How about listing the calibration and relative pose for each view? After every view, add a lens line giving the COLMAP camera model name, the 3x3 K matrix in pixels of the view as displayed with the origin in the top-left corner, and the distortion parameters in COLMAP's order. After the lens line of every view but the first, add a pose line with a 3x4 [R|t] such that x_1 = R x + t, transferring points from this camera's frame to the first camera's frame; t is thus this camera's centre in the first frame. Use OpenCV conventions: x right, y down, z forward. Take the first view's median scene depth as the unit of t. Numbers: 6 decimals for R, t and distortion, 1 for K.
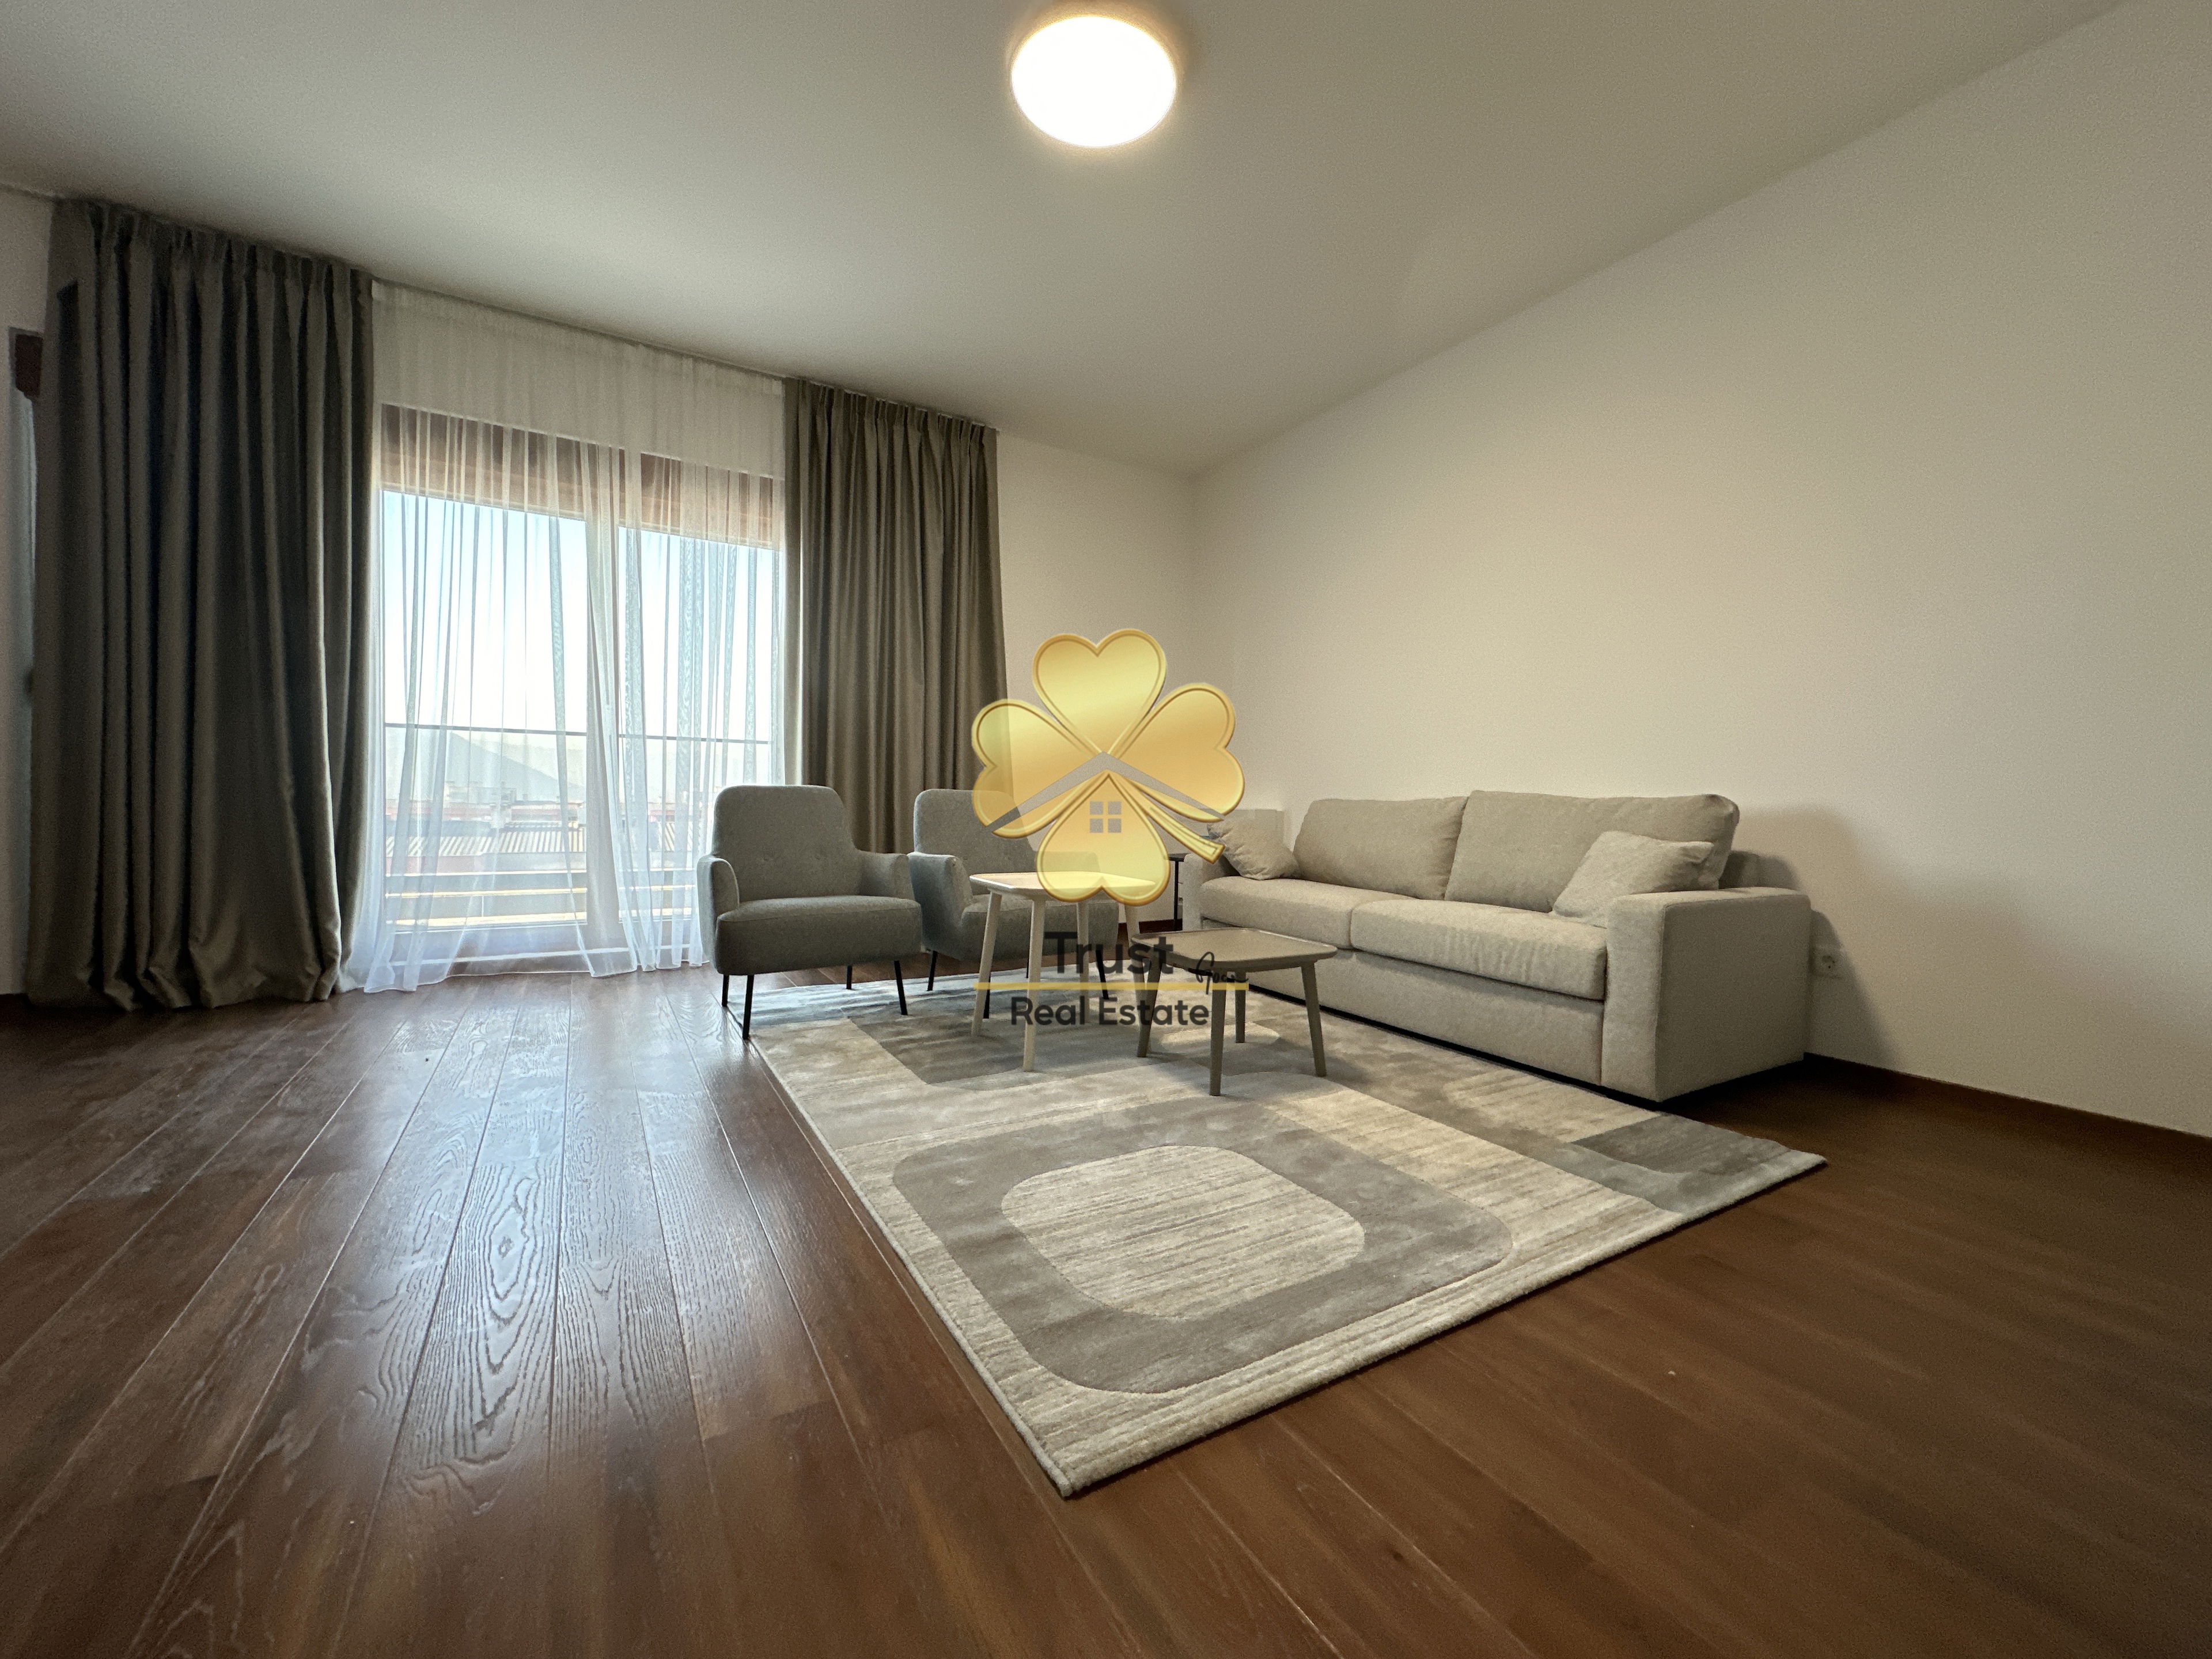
lens RADIAL K [[880.9, 0, 1102.8], [0, 880.9, 827.3], [0, 0, 1]] dist [0.000503, -0.000190]
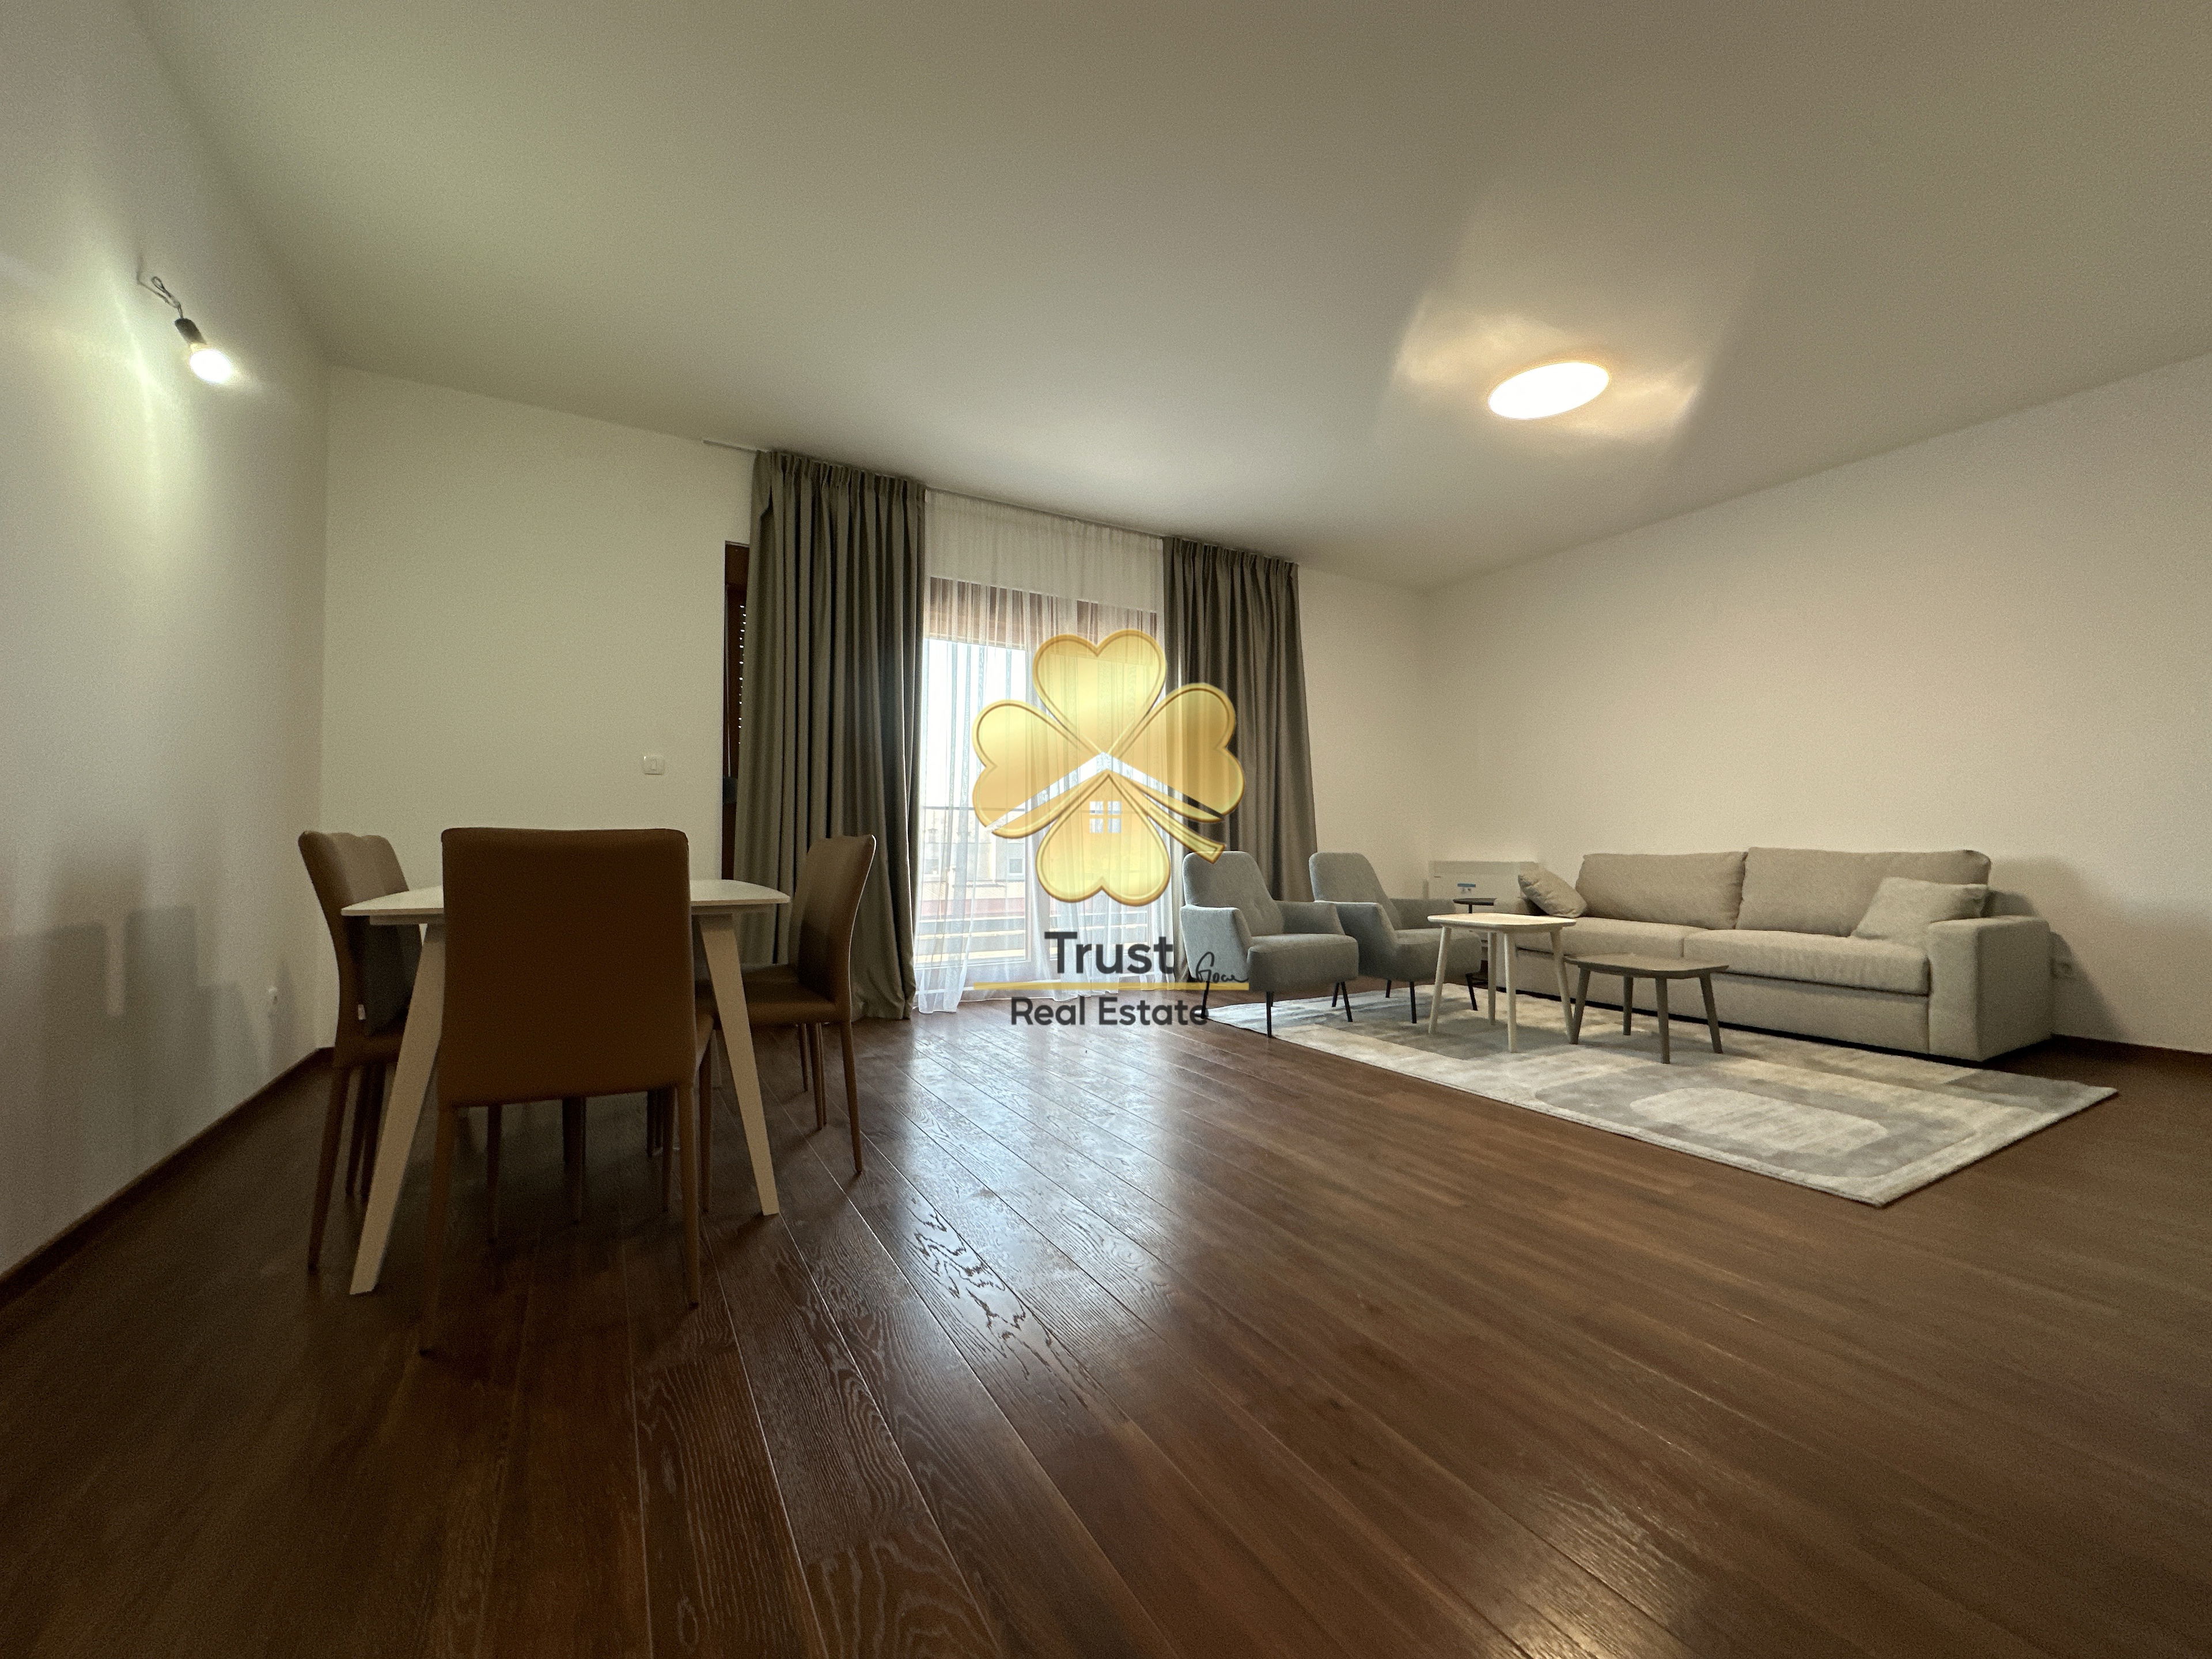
lens RADIAL K [[883.7, 0, 1109.0], [0, 883.7, 823.8], [0, 0, 1]] dist [0.001024, 0.000598]
pose [[0.999832, -0.017221, -0.006268, -0.738140], [0.016853, 0.998369, -0.054548, -0.027833], [0.007197, 0.054433, 0.998491, -0.467308]]
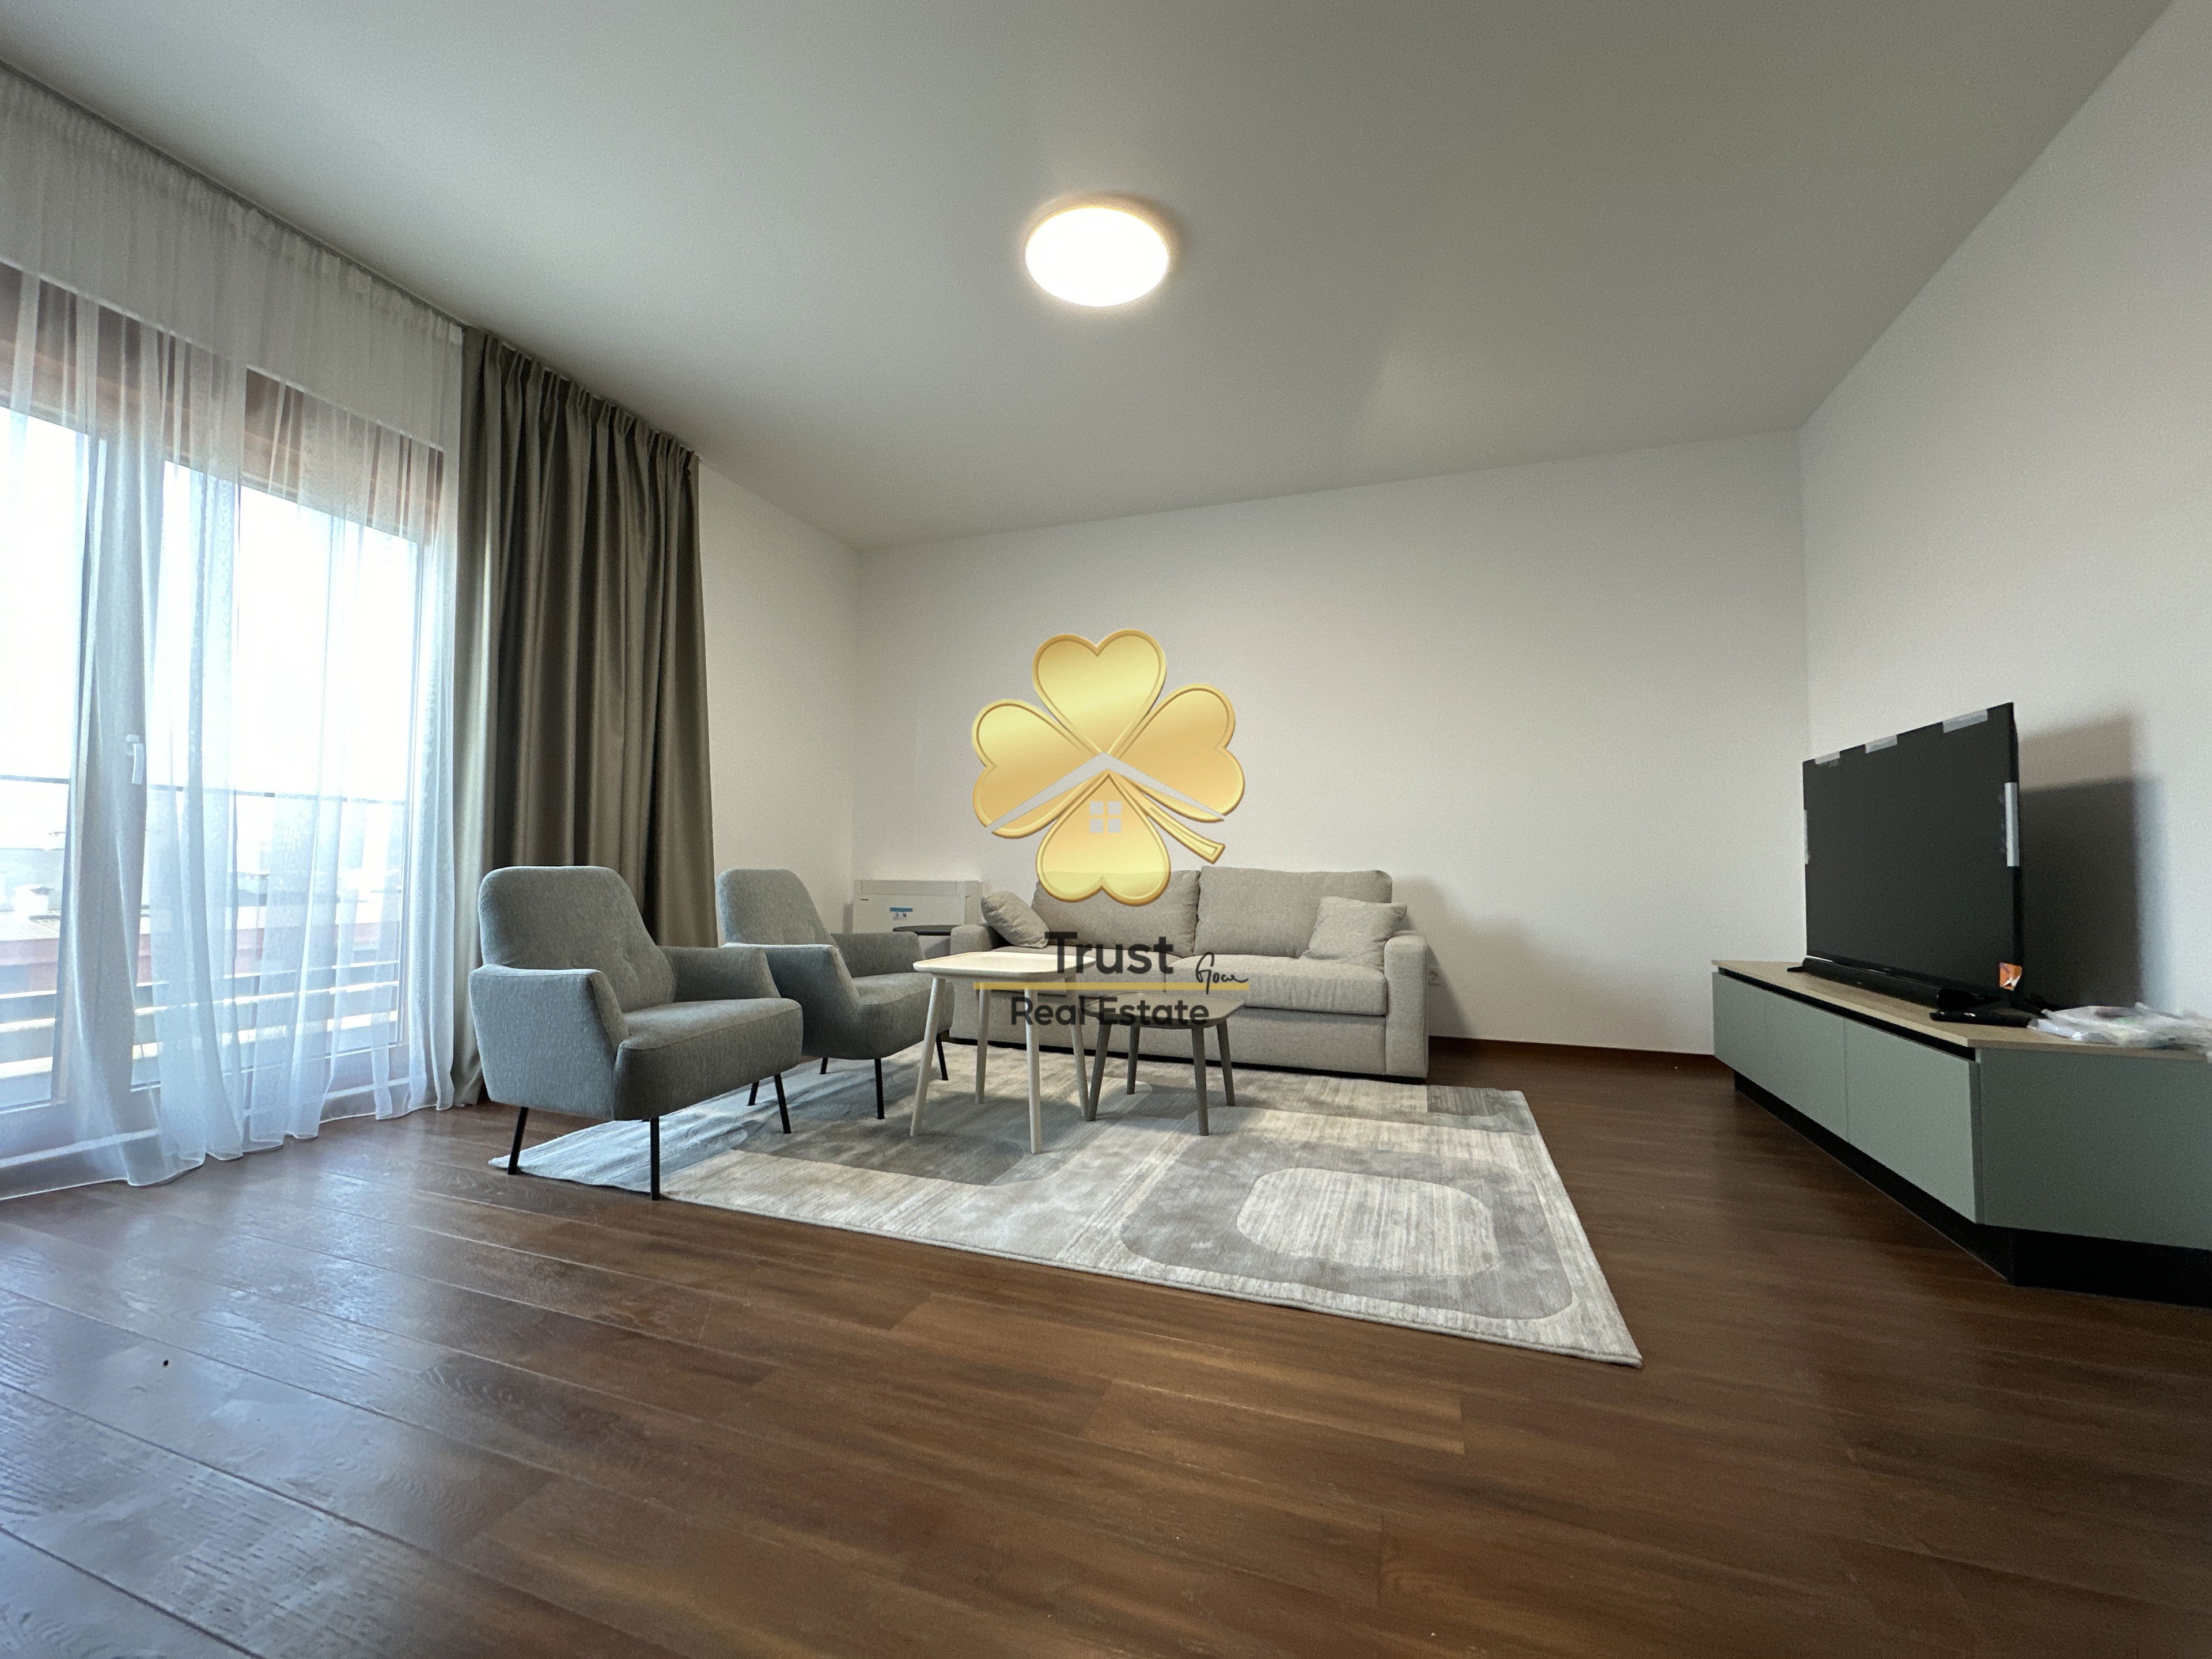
lens RADIAL K [[883.7, 0, 1109.0], [0, 883.7, 823.8], [0, 0, 1]] dist [0.001024, 0.000598]
pose [[0.767315, 0.020391, 0.640946, -0.694512], [0.021585, 0.998107, -0.057595, -0.043407], [-0.640906, 0.058029, 0.765422, 0.144552]]
